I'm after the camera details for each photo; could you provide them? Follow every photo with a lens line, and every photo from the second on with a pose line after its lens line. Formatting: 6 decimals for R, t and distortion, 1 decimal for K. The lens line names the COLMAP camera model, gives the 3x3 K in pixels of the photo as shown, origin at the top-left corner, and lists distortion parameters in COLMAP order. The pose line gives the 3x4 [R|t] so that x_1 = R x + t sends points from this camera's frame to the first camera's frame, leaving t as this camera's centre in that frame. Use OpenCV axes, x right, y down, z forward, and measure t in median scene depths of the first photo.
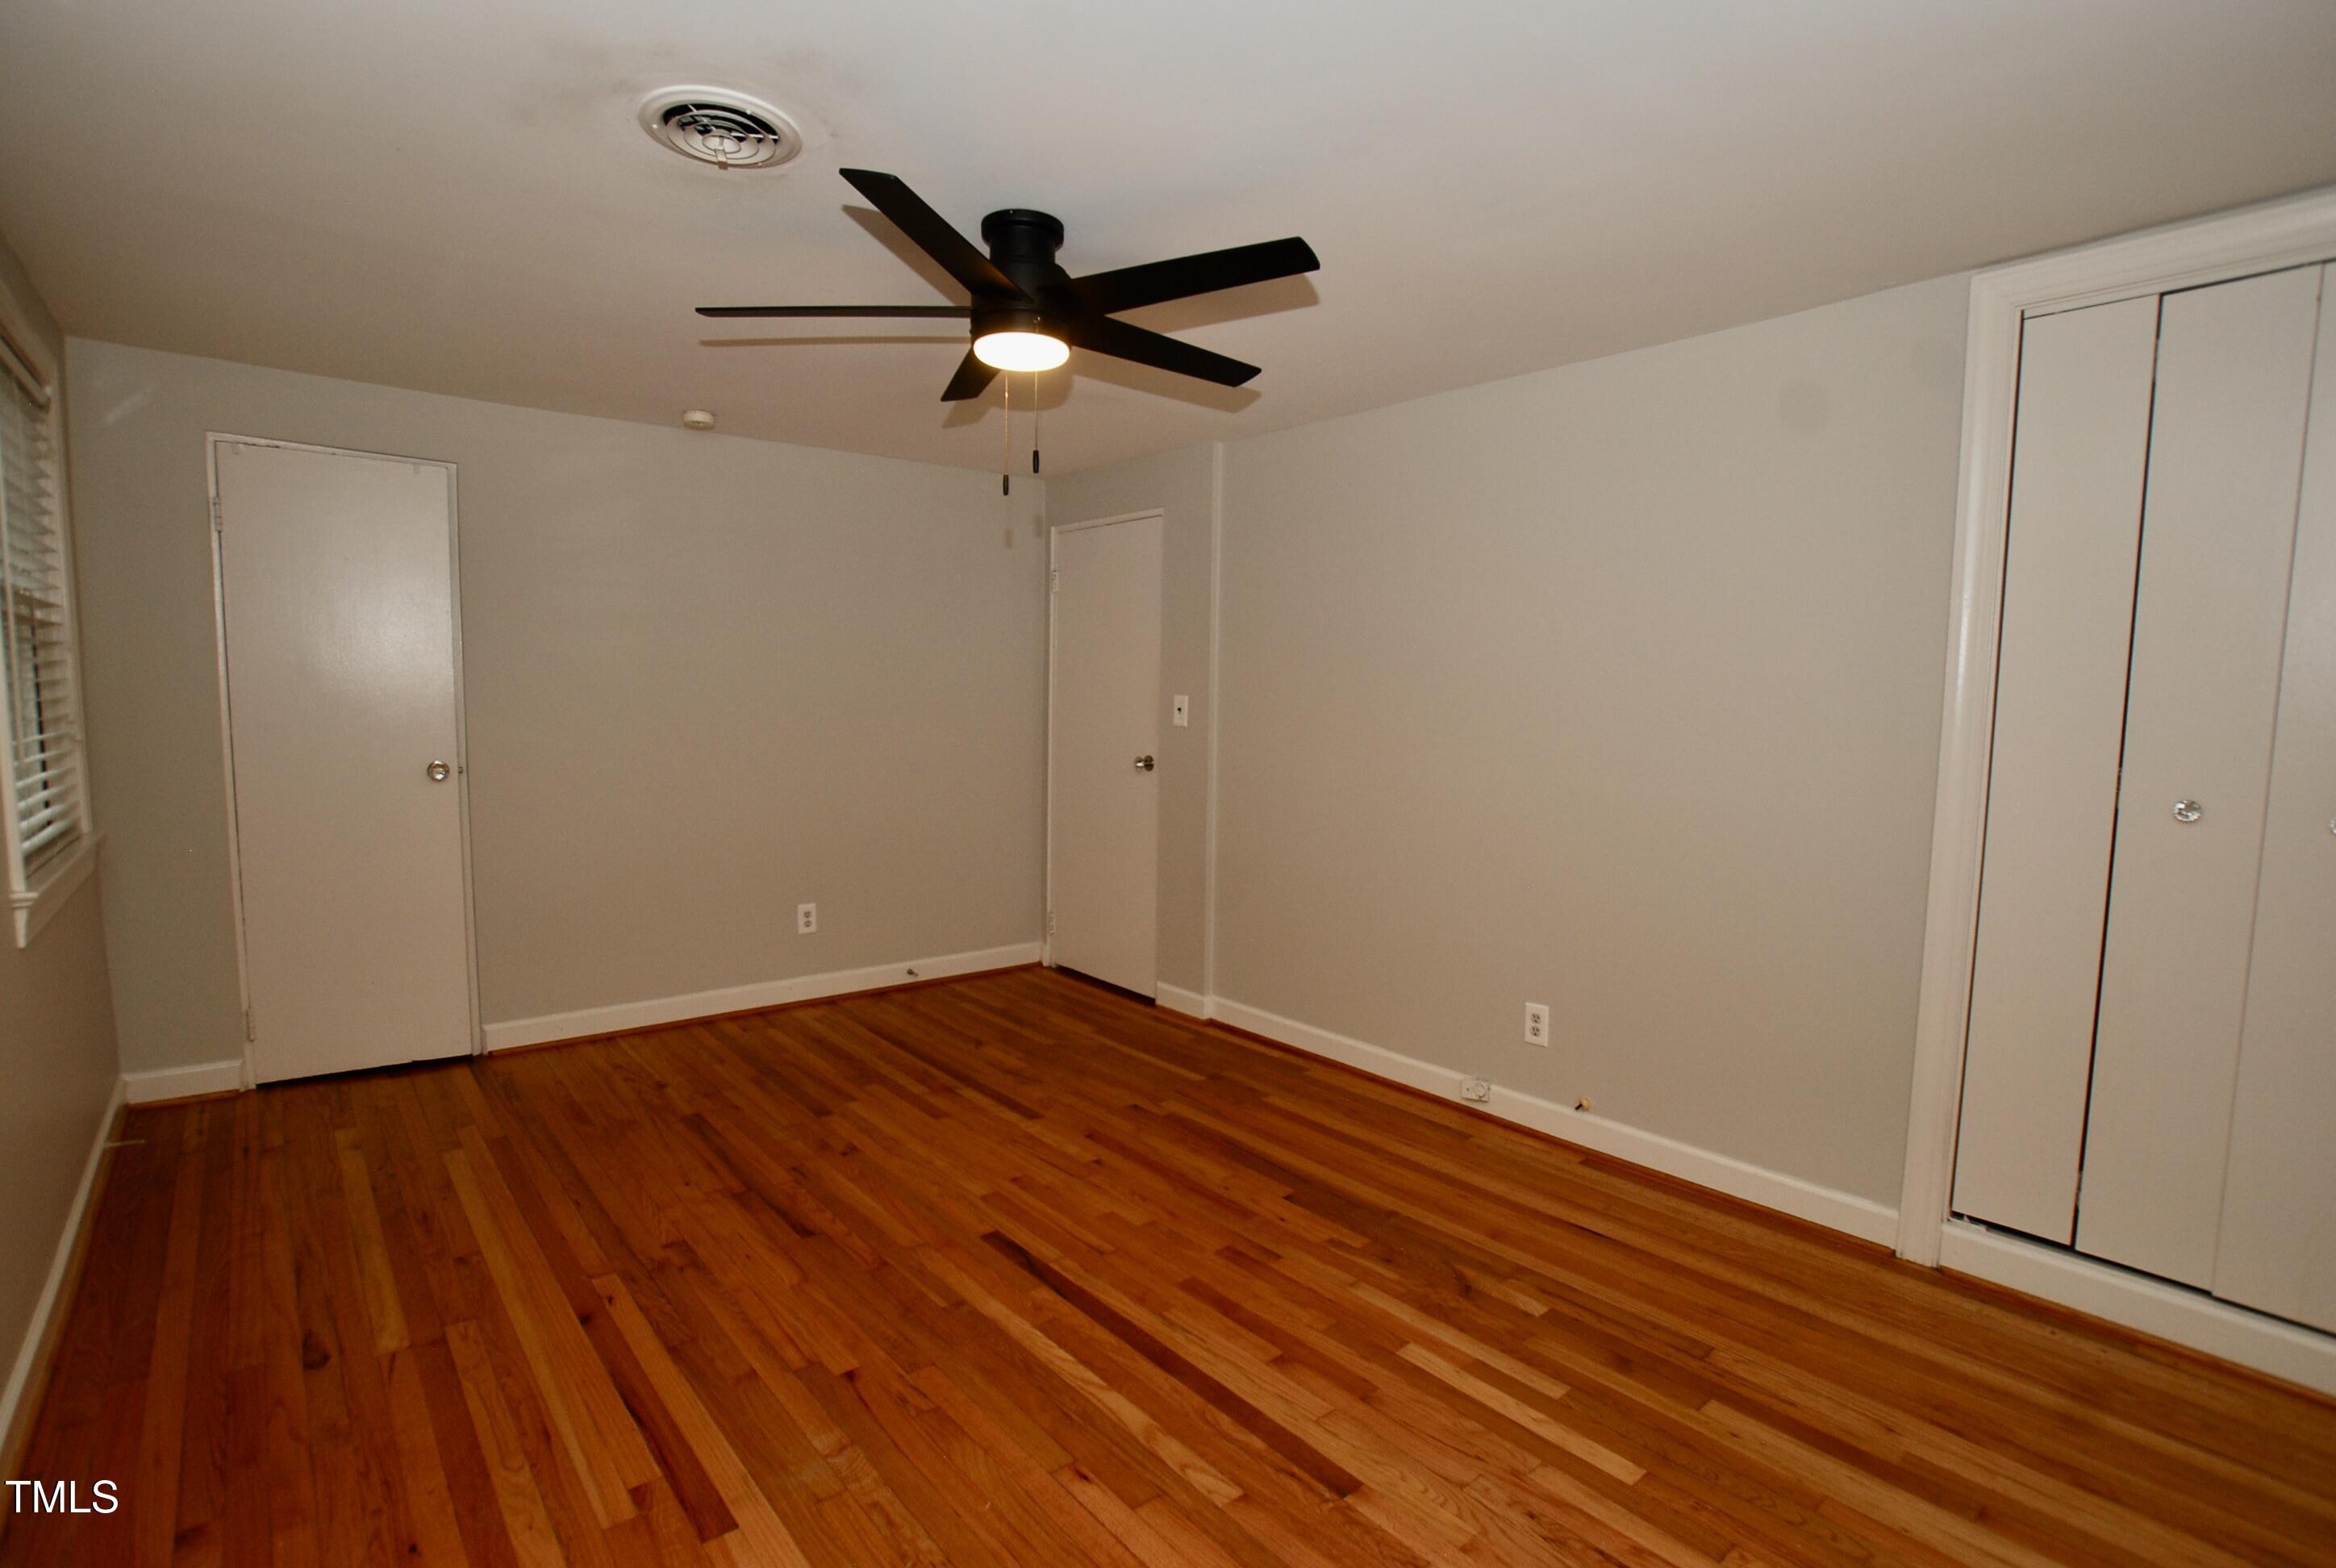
lens RADIAL K [[1122.7, 0, 1162.7], [0, 1122.7, 797.0], [0, 0, 1]] dist [-0.082942, 0.029994]
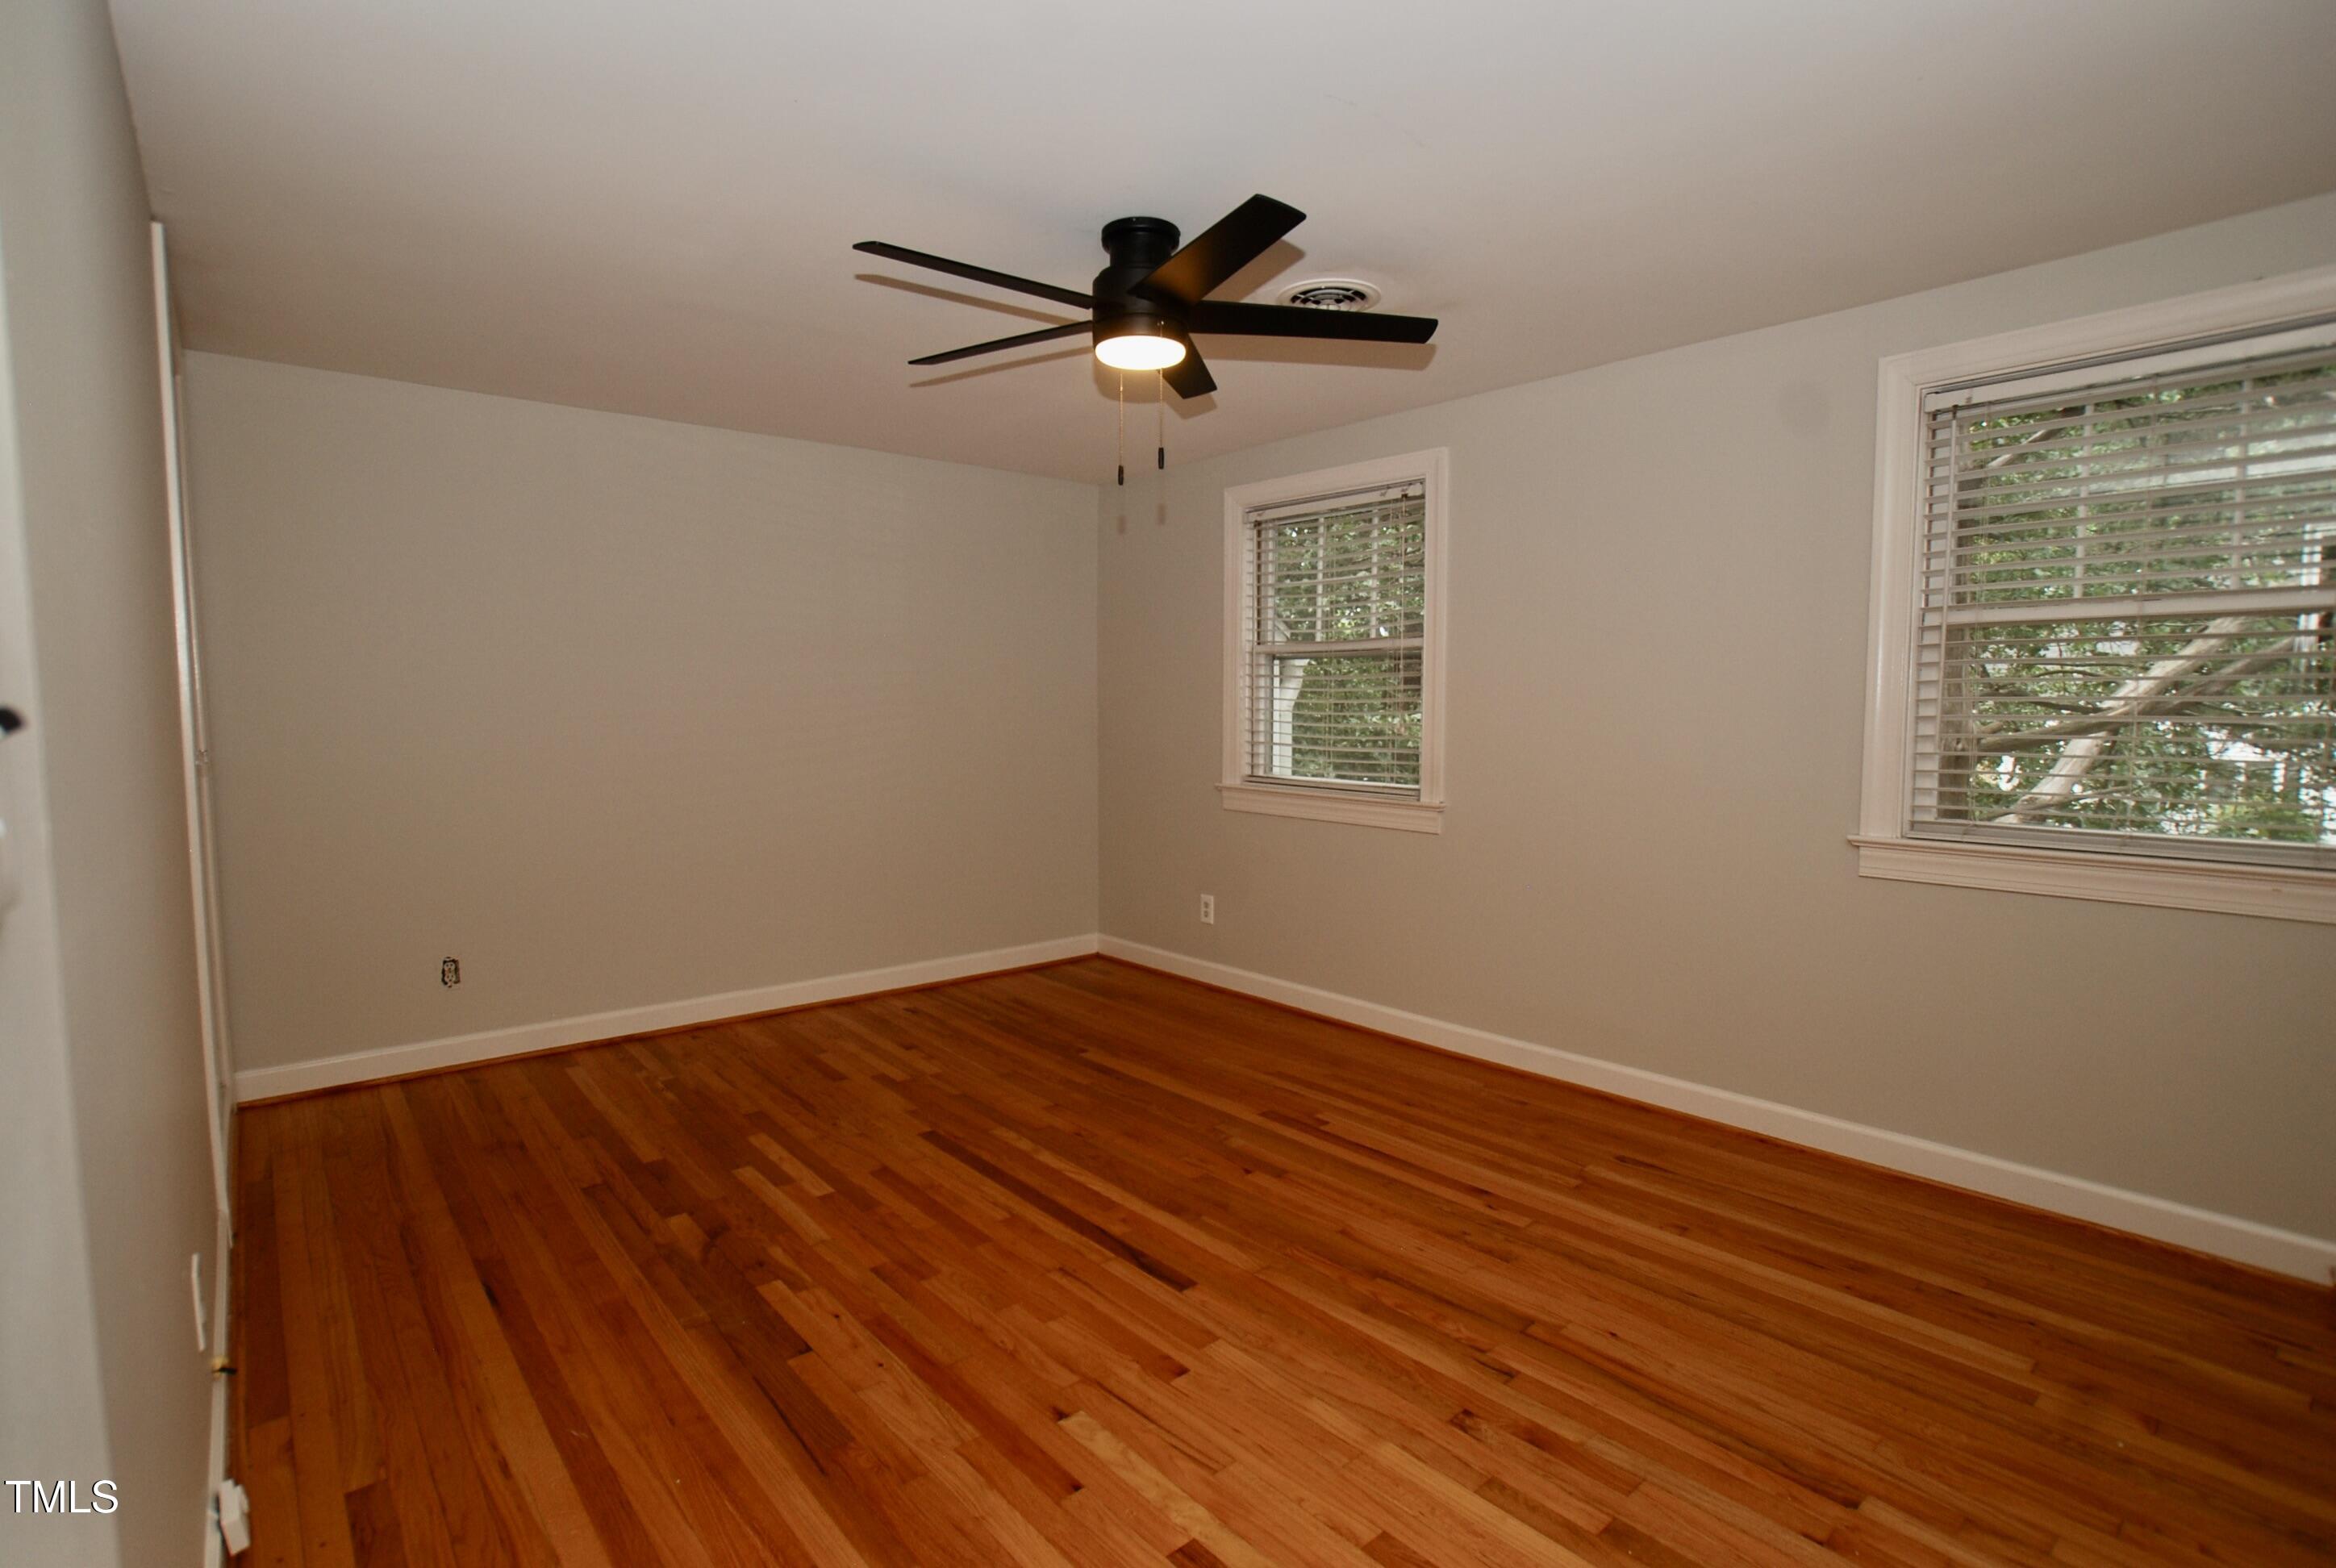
lens RADIAL K [[1122.7, 0, 1162.7], [0, 1122.7, 797.0], [0, 0, 1]] dist [-0.082942, 0.029994]
pose [[-0.999854, -0.014360, -0.009288, -0.135028], [-0.015778, 0.984058, 0.177147, -0.161031], [0.006597, 0.177267, -0.984141, 1.980343]]
